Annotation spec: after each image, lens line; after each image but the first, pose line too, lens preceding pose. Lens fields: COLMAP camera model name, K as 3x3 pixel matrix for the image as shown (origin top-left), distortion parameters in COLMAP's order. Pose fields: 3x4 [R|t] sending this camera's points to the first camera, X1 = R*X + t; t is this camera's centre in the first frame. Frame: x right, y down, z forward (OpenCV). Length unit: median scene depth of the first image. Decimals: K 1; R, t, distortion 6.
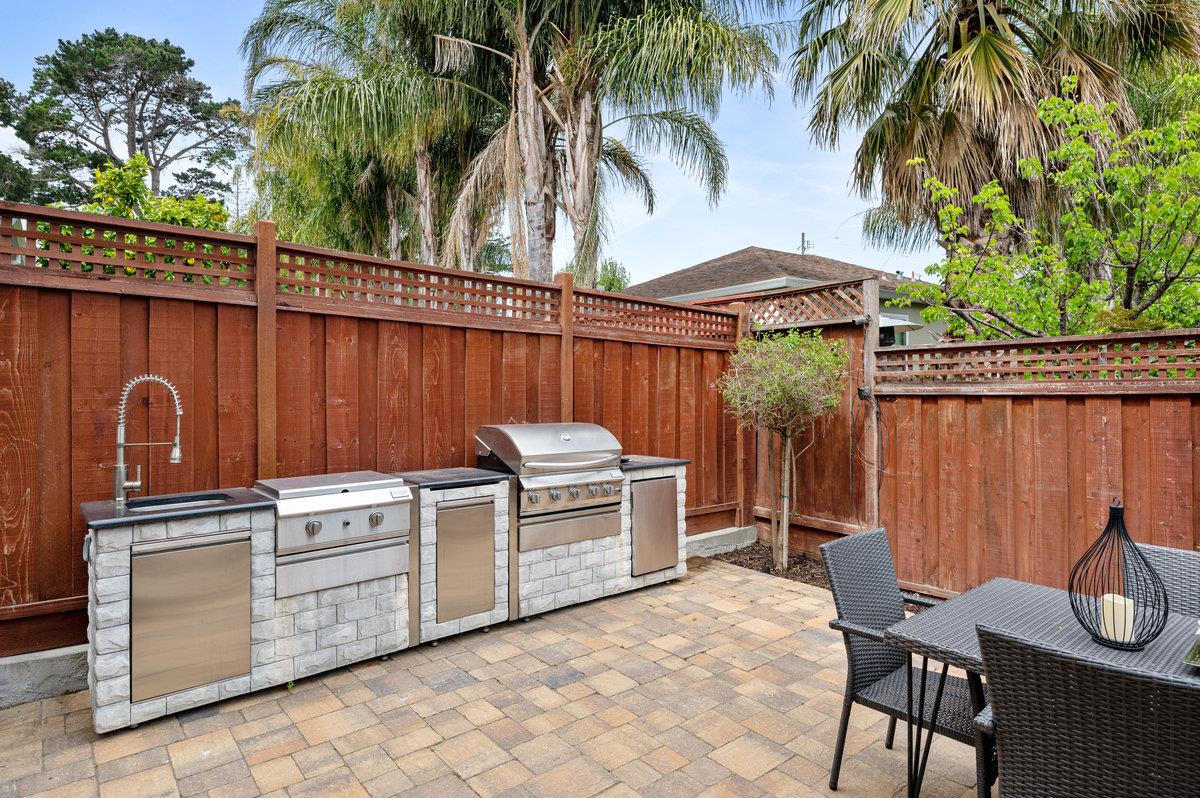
lens RADIAL K [[649.0, 0, 600.6], [0, 649.0, 389.3], [0, 0, 1]] dist [-0.001189, 0.000720]
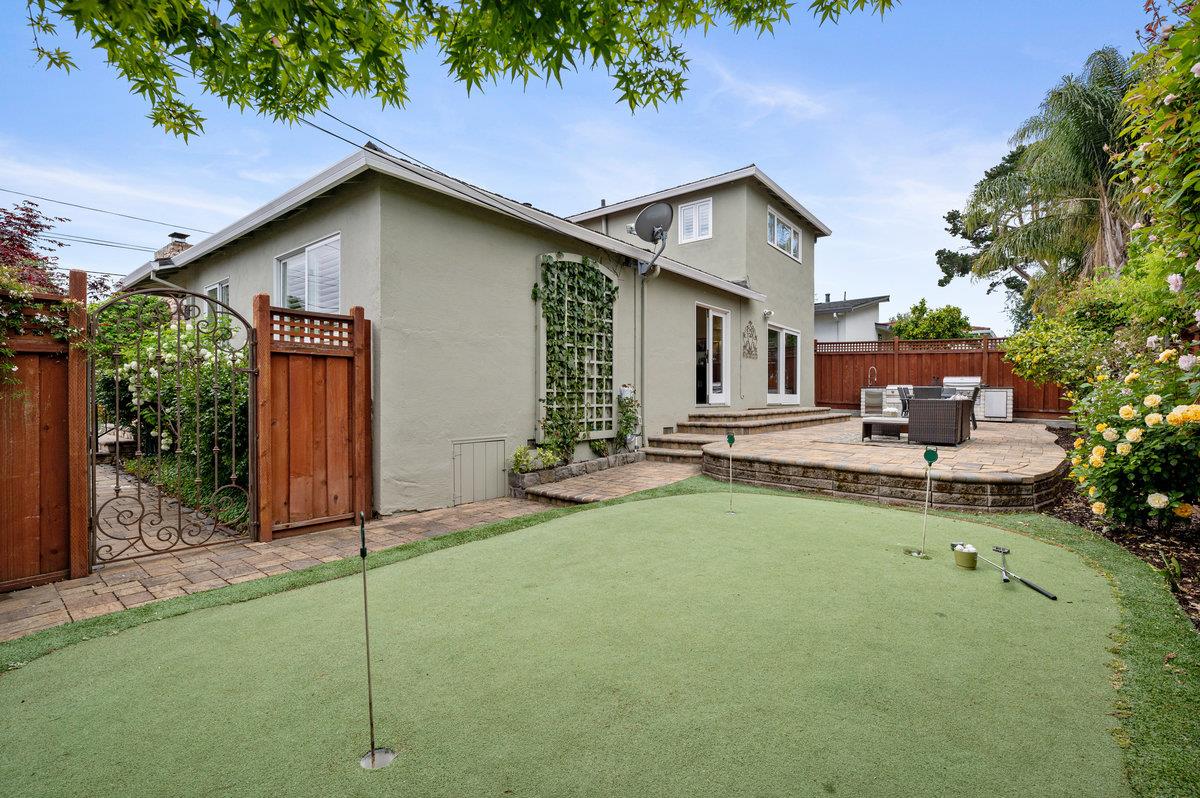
lens RADIAL K [[542.7, 0, 602.7], [0, 542.7, 400.9], [0, 0, 1]] dist [0.000907, 0.000813]
pose [[0.206407, 0.017888, -0.978303, 2.596541], [-0.011622, 0.999807, 0.015829, 0.169808], [0.978397, 0.008103, 0.206575, -1.749734]]
